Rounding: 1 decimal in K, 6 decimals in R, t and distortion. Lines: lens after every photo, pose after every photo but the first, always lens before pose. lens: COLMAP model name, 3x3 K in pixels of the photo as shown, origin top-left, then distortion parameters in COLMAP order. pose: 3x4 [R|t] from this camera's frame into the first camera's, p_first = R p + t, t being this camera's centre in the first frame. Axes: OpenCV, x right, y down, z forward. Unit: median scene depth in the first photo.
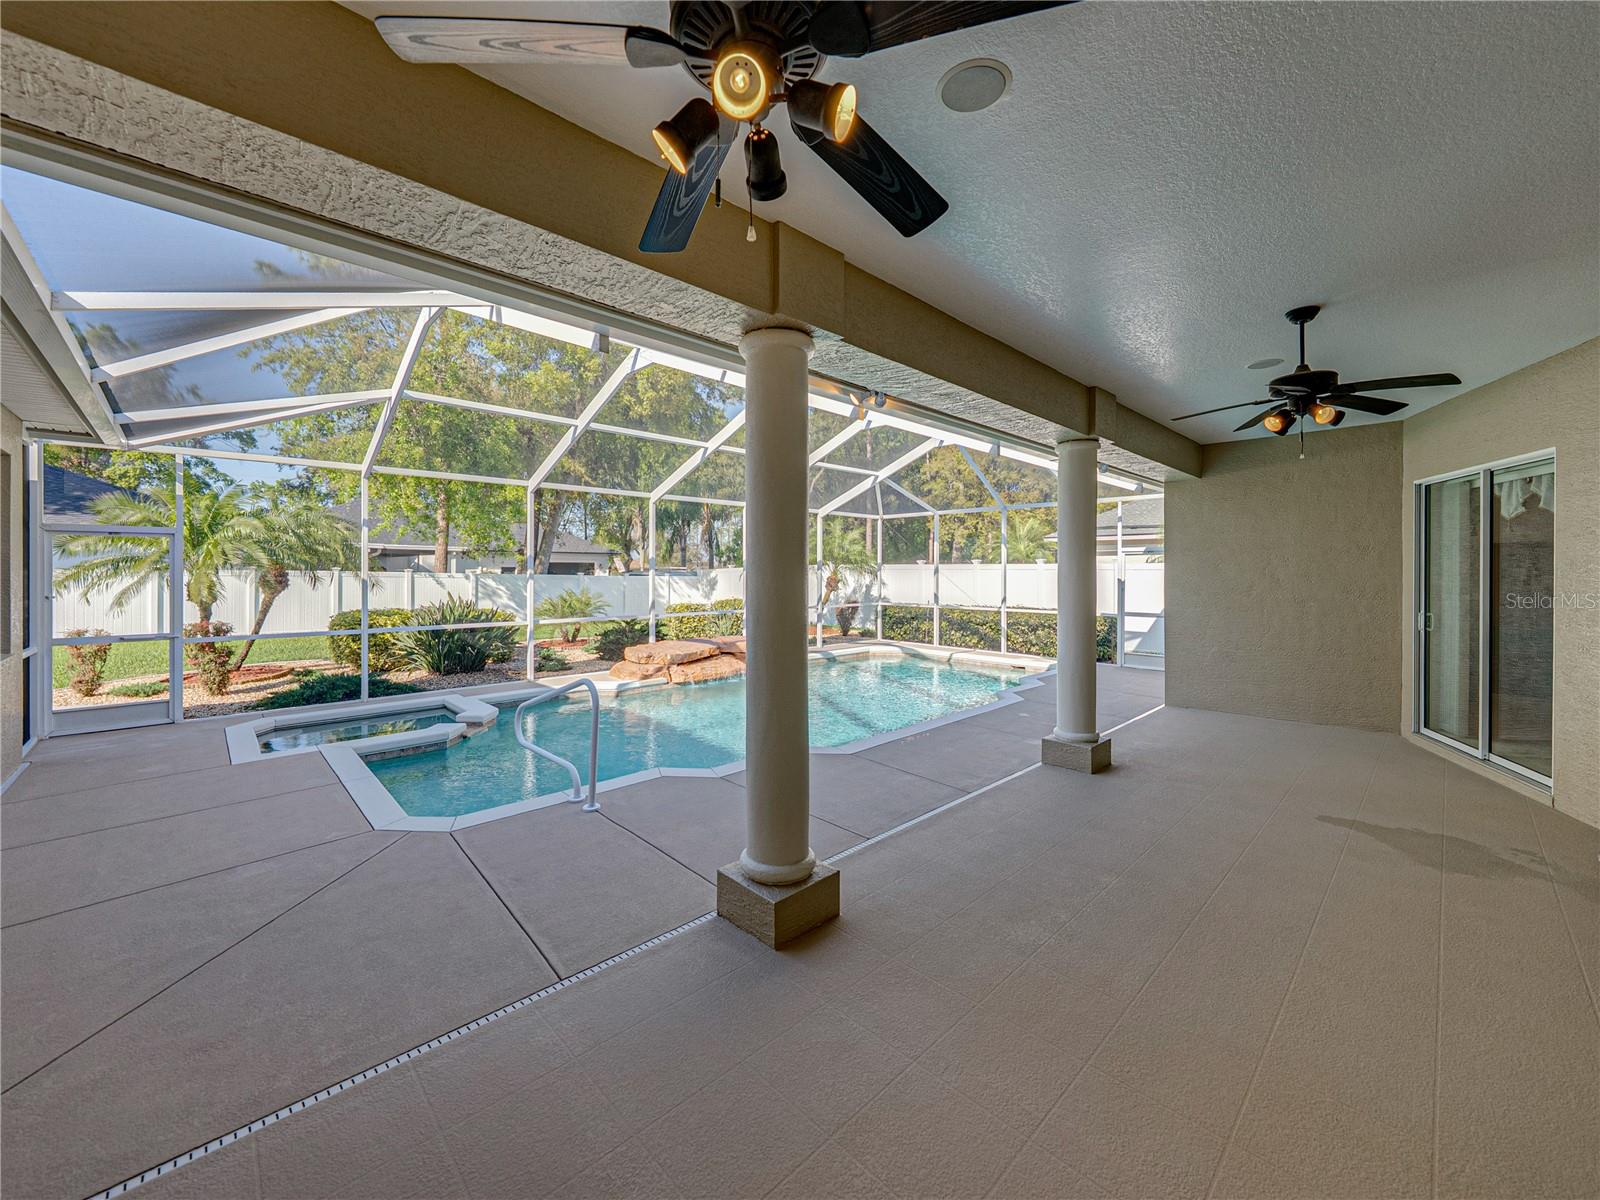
lens RADIAL K [[618.0, 0, 791.5], [0, 618.0, 579.9], [0, 0, 1]] dist [-0.003160, -0.000136]
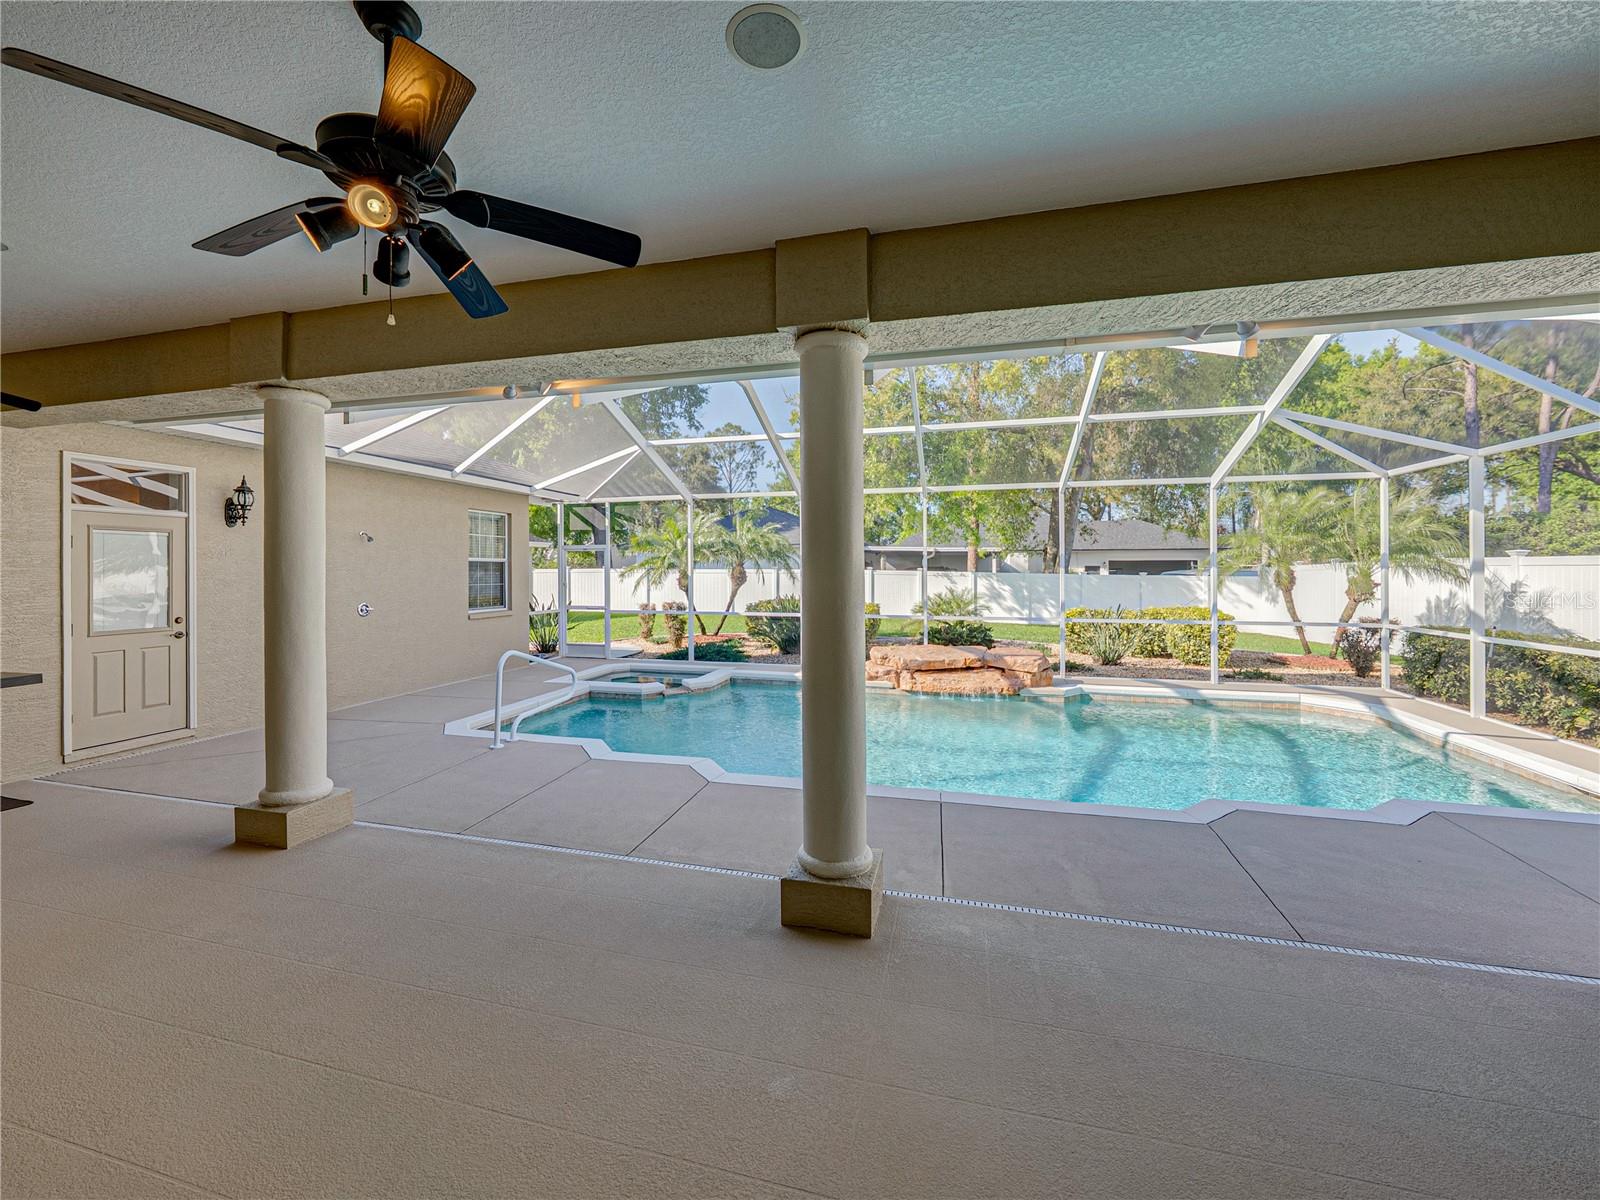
lens RADIAL K [[618.0, 0, 803.7], [0, 618.0, 568.5], [0, 0, 1]] dist [-0.003160, -0.000136]
pose [[0.540703, -0.002505, -0.841210, 0.549197], [-0.011379, 0.999882, -0.010292, -0.004734], [0.841137, 0.015137, 0.540611, 0.394756]]
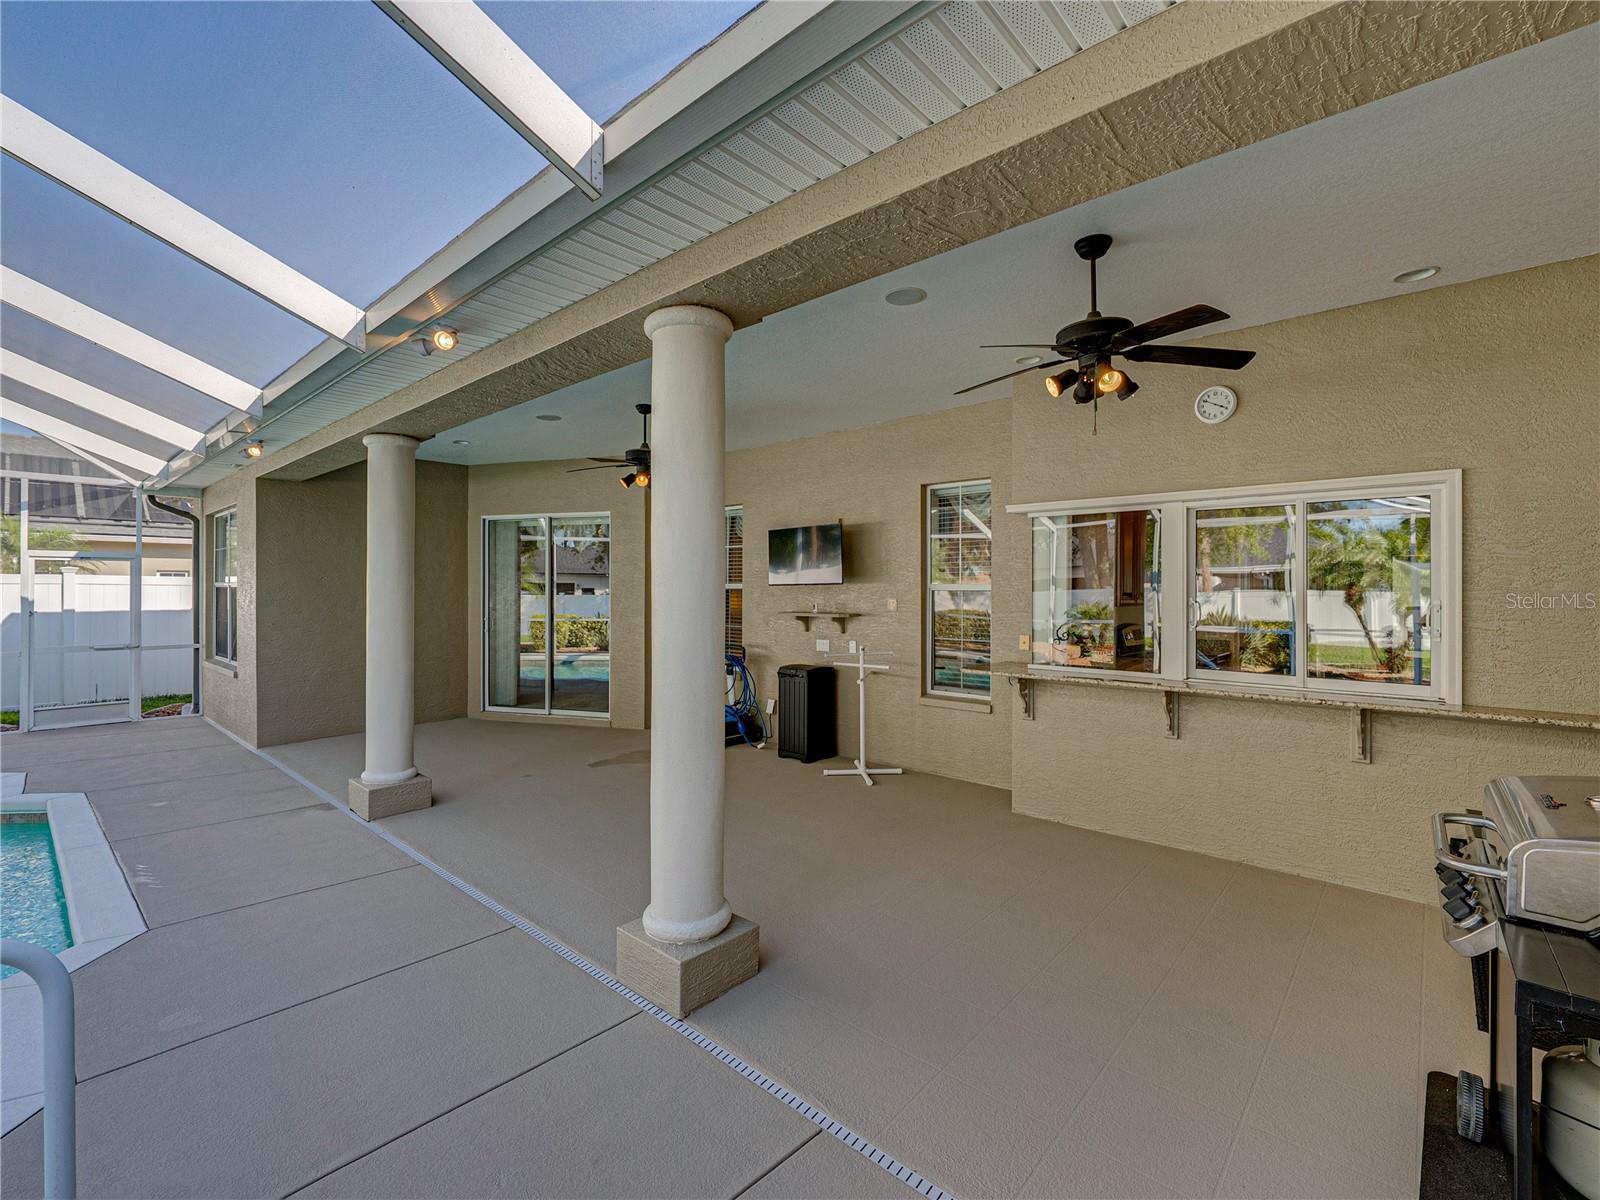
lens RADIAL K [[712.9, 0, 797.0], [0, 712.9, 589.9], [0, 0, 1]] dist [0.000929, -0.000296]
pose [[-0.078410, -0.003507, 0.996915, -0.343080], [0.014014, 0.999891, 0.004619, -0.002437], [-0.996823, 0.014333, -0.078352, 0.302273]]
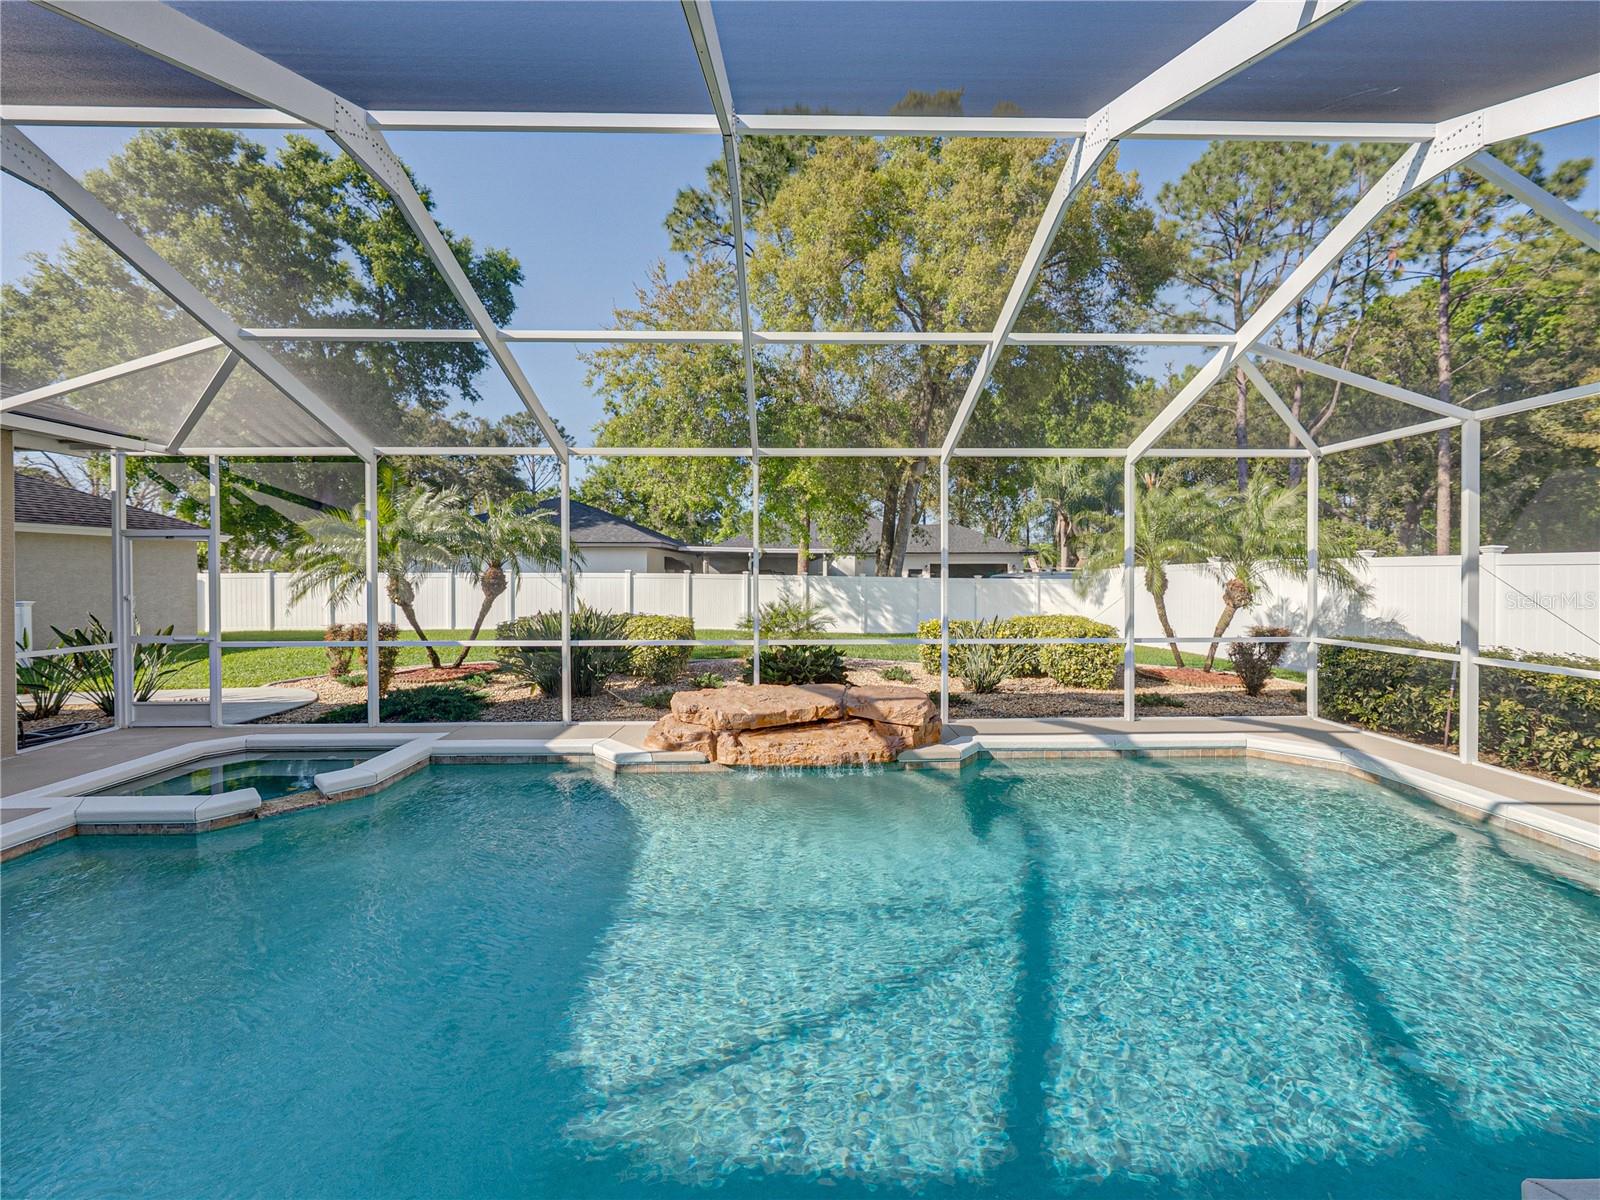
lens RADIAL K [[618.0, 0, 799.0], [0, 618.0, 577.9], [0, 0, 1]] dist [-0.003160, -0.000136]
pose [[0.747426, 0.002799, -0.664339, 0.268334], [-0.006777, 0.999971, -0.003412, -0.006760], [0.664310, 0.007052, 0.747424, 0.656254]]
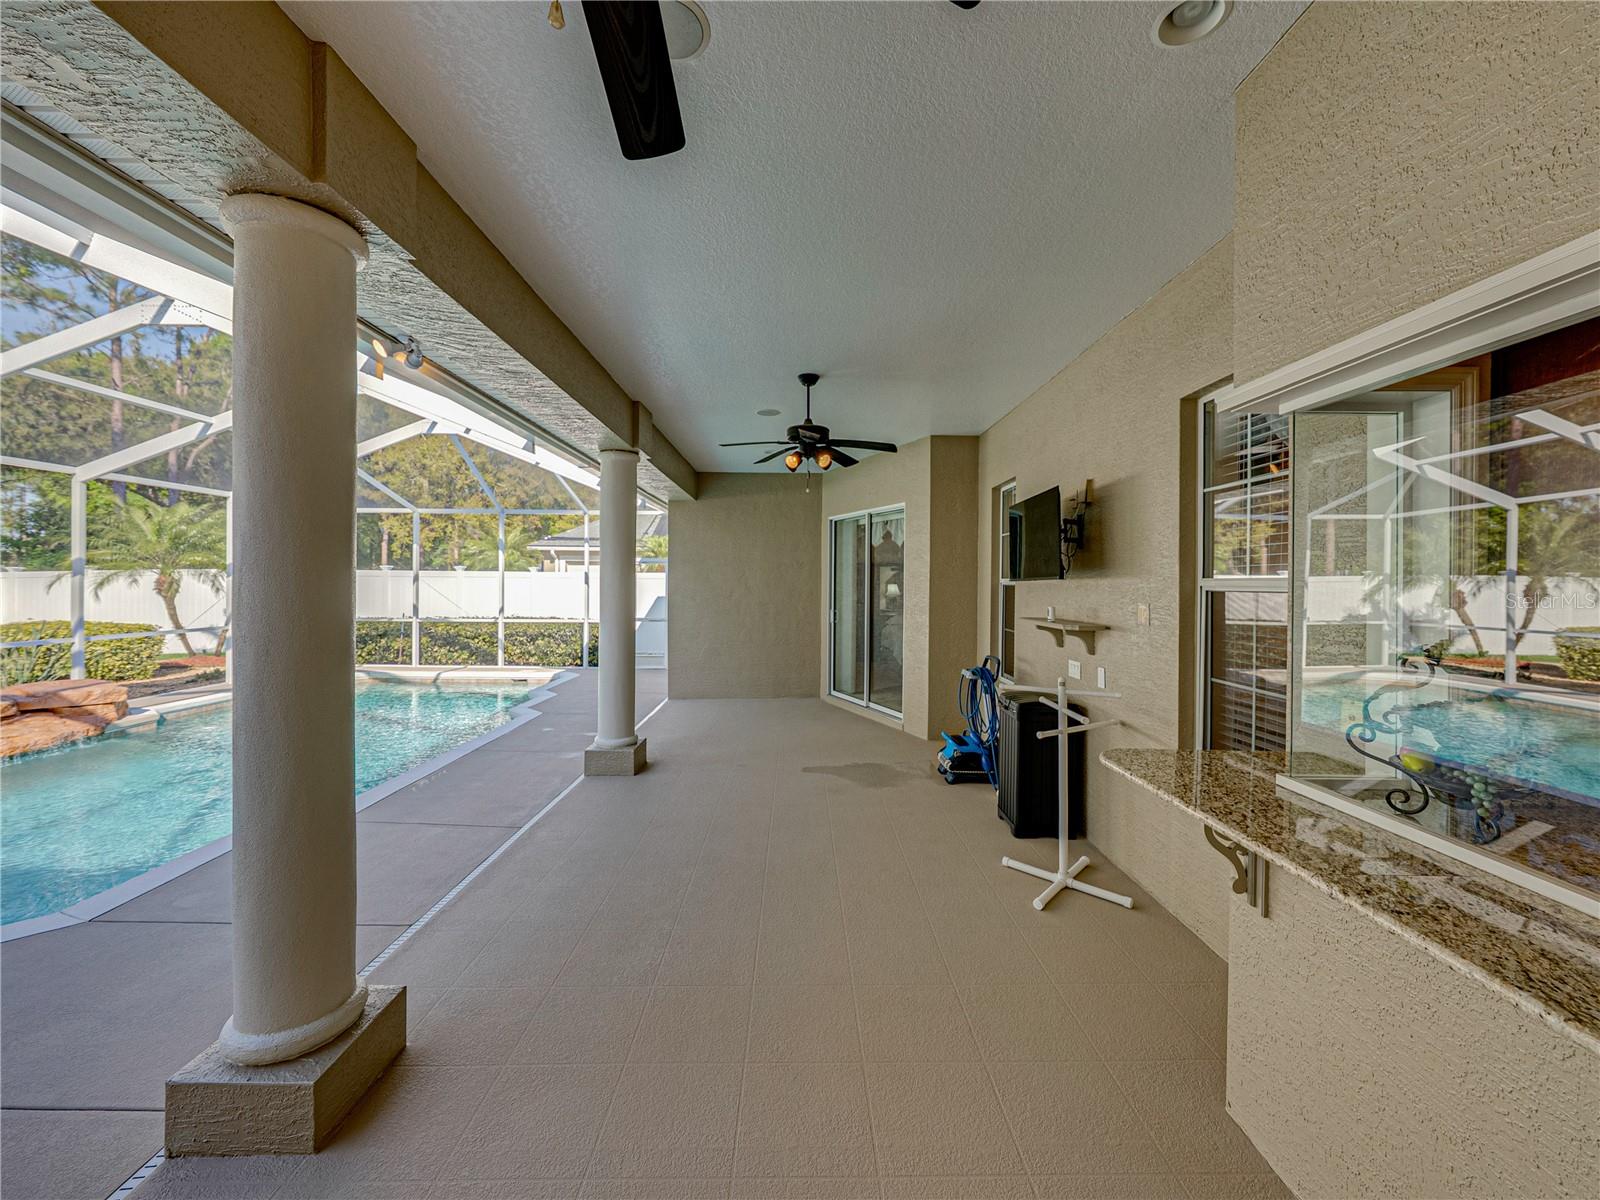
lens RADIAL K [[618.0, 0, 796.7], [0, 618.0, 585.3], [0, 0, 1]] dist [-0.003160, -0.000136]
pose [[0.681892, 0.000386, 0.731453, -0.046025], [0.003740, 0.999985, -0.004014, 0.000807], [-0.731443, 0.005472, 0.681880, 0.053652]]
